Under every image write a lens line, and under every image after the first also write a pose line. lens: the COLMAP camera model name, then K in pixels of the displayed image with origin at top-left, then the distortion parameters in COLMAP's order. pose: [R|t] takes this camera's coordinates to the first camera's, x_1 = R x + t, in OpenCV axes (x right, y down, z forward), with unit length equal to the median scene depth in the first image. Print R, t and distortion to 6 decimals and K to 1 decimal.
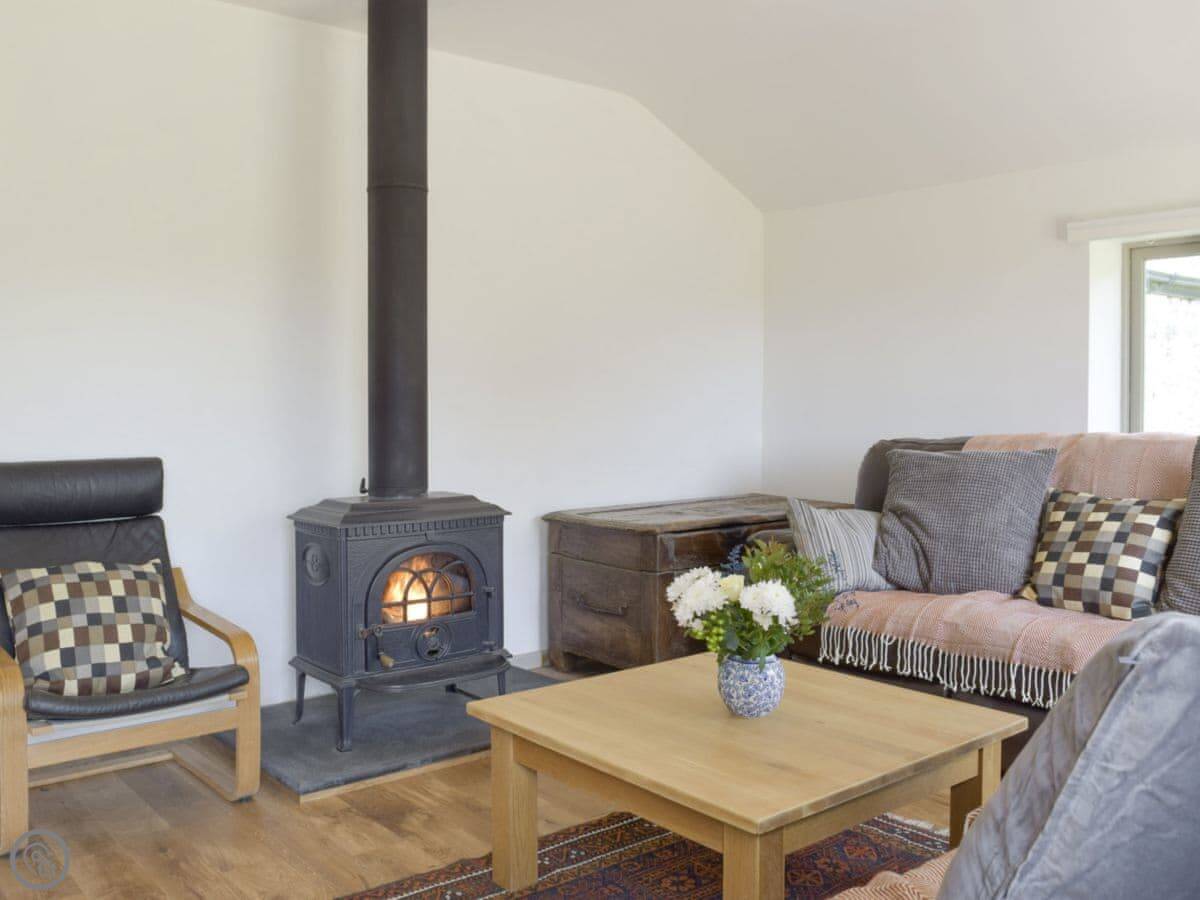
lens RADIAL K [[1094.6, 0, 557.3], [0, 1094.6, 413.6], [0, 0, 1]] dist [-0.071818, -0.008718]
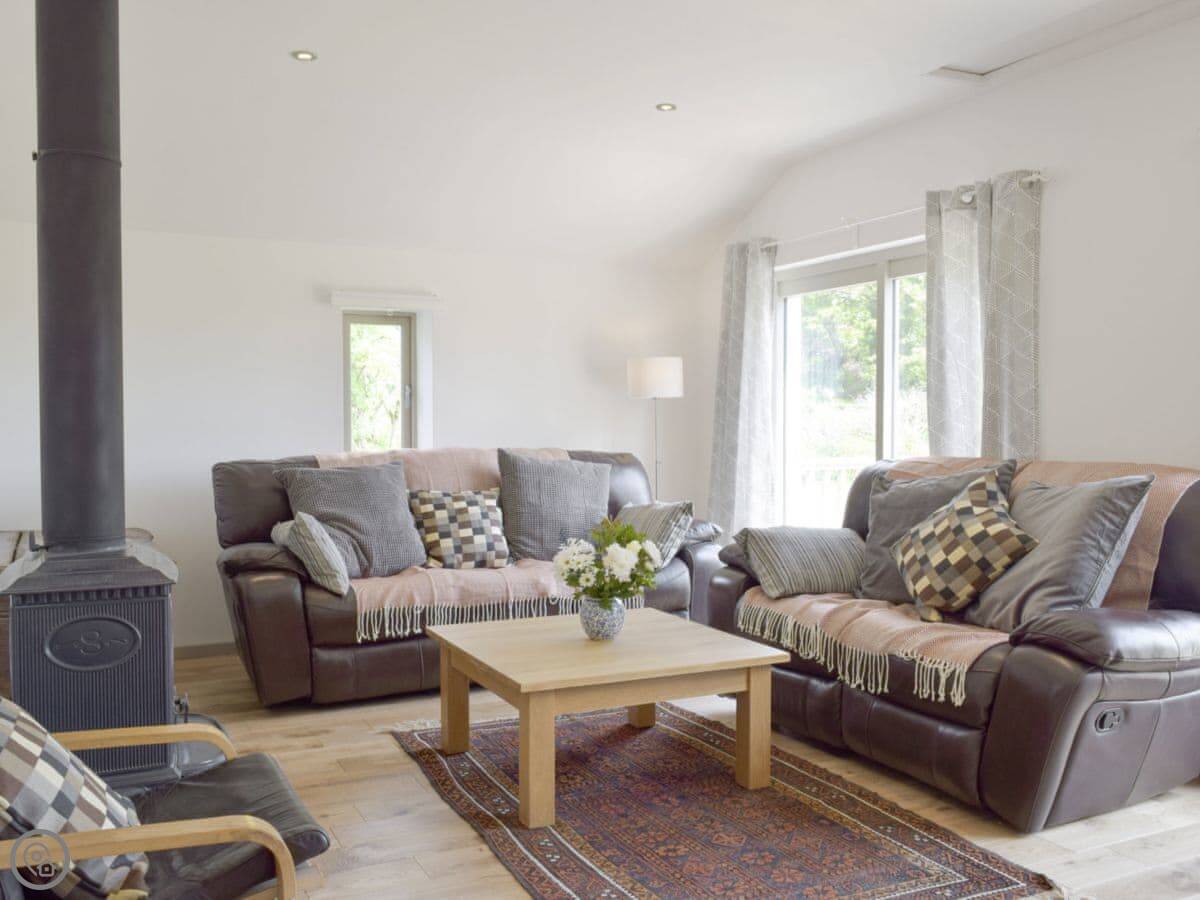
lens RADIAL K [[1058.1, 0, 584.0], [0, 1058.1, 452.5], [0, 0, 1]] dist [-0.017372, 0.002757]
pose [[0.232703, -0.033426, 0.971973, -0.883109], [0.019497, 0.999369, 0.029701, -0.016348], [-0.972352, 0.012039, 0.233208, 0.494713]]
